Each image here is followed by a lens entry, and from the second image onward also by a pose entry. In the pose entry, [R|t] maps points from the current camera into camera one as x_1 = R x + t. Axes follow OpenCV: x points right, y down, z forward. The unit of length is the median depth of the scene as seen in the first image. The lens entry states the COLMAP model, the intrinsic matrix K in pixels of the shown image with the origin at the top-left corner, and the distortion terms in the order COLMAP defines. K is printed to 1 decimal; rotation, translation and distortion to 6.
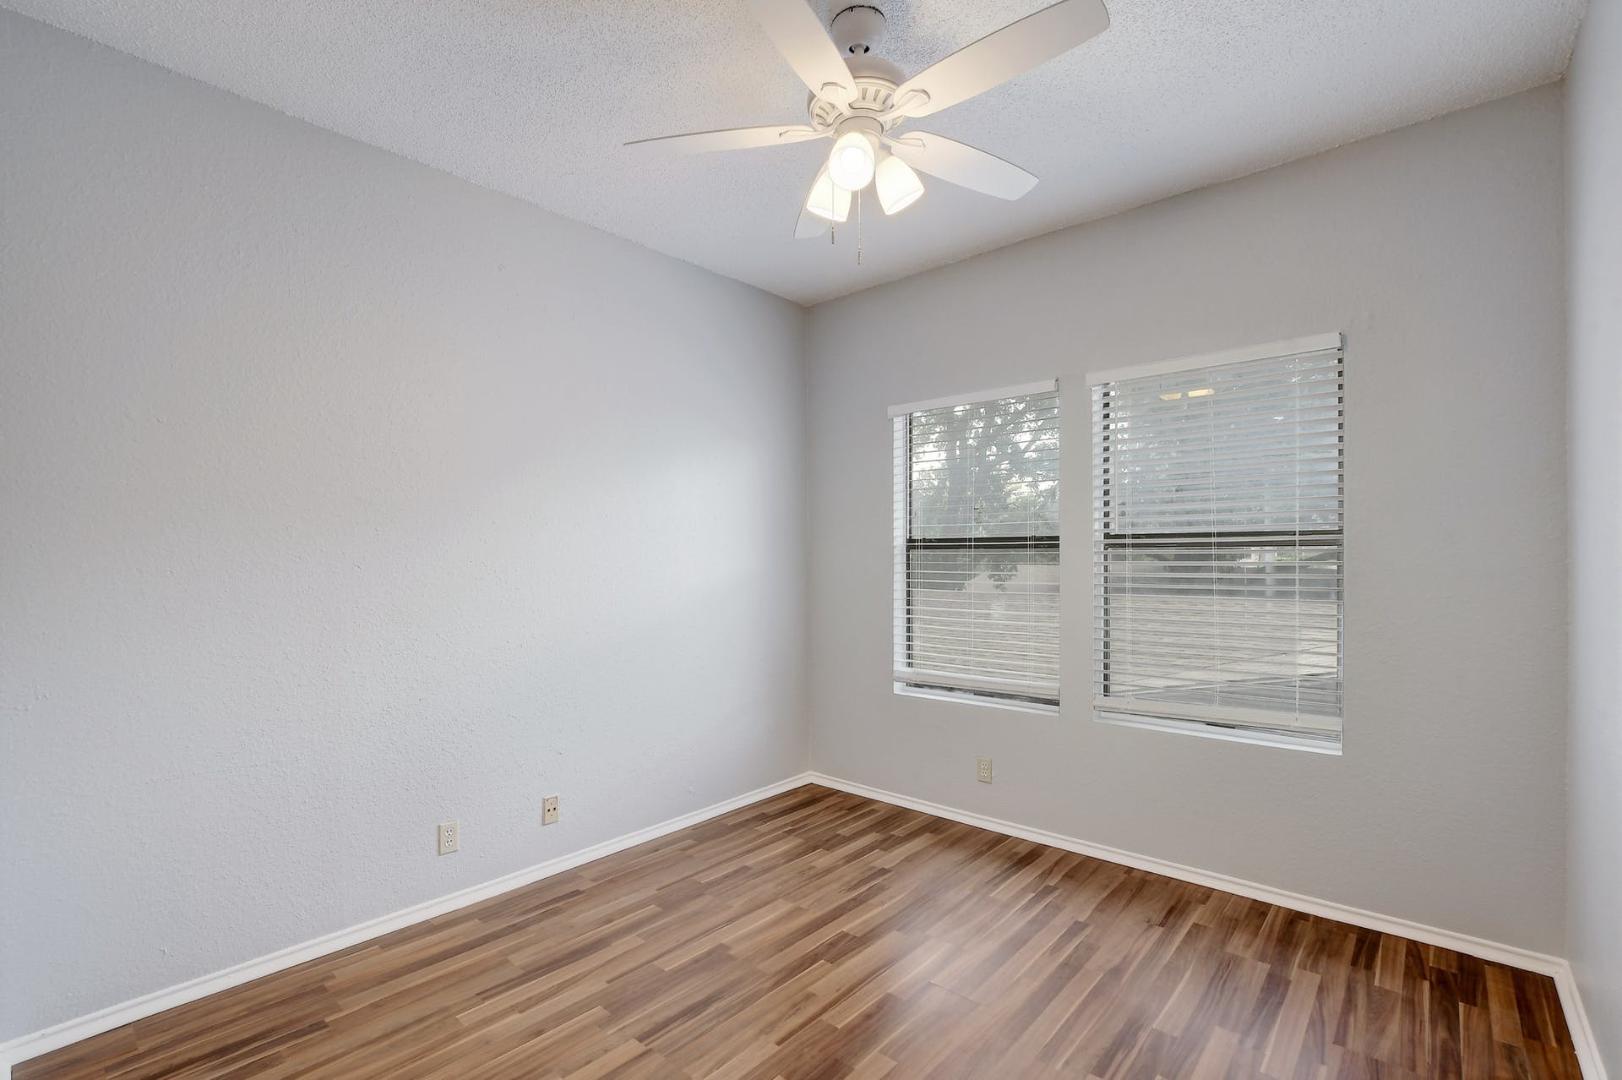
lens RADIAL K [[721.9, 0, 801.0], [0, 721.9, 552.7], [0, 0, 1]] dist [-0.025104, 0.006211]
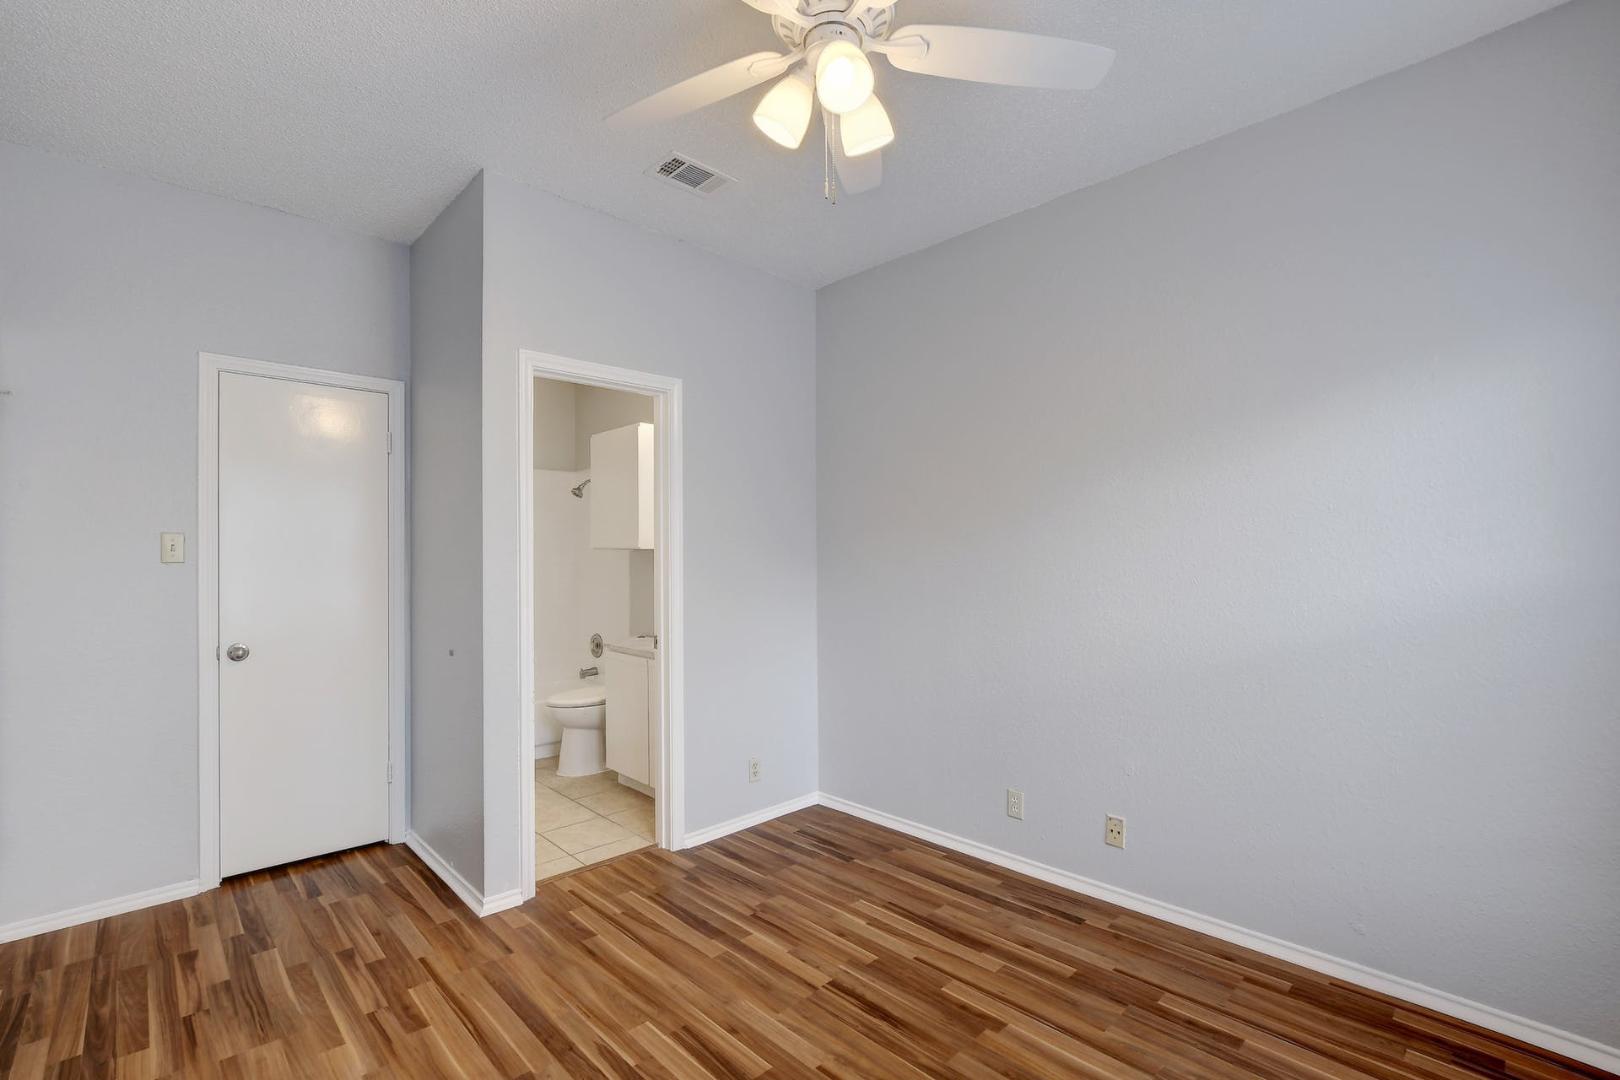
lens RADIAL K [[721.0, 0, 798.7], [0, 721.0, 536.3], [0, 0, 1]] dist [-0.025104, 0.006211]
pose [[-0.062906, -0.017303, -0.997869, 0.722866], [0.008049, 0.999808, -0.017844, -0.007093], [0.997987, -0.009154, -0.062755, 0.801073]]
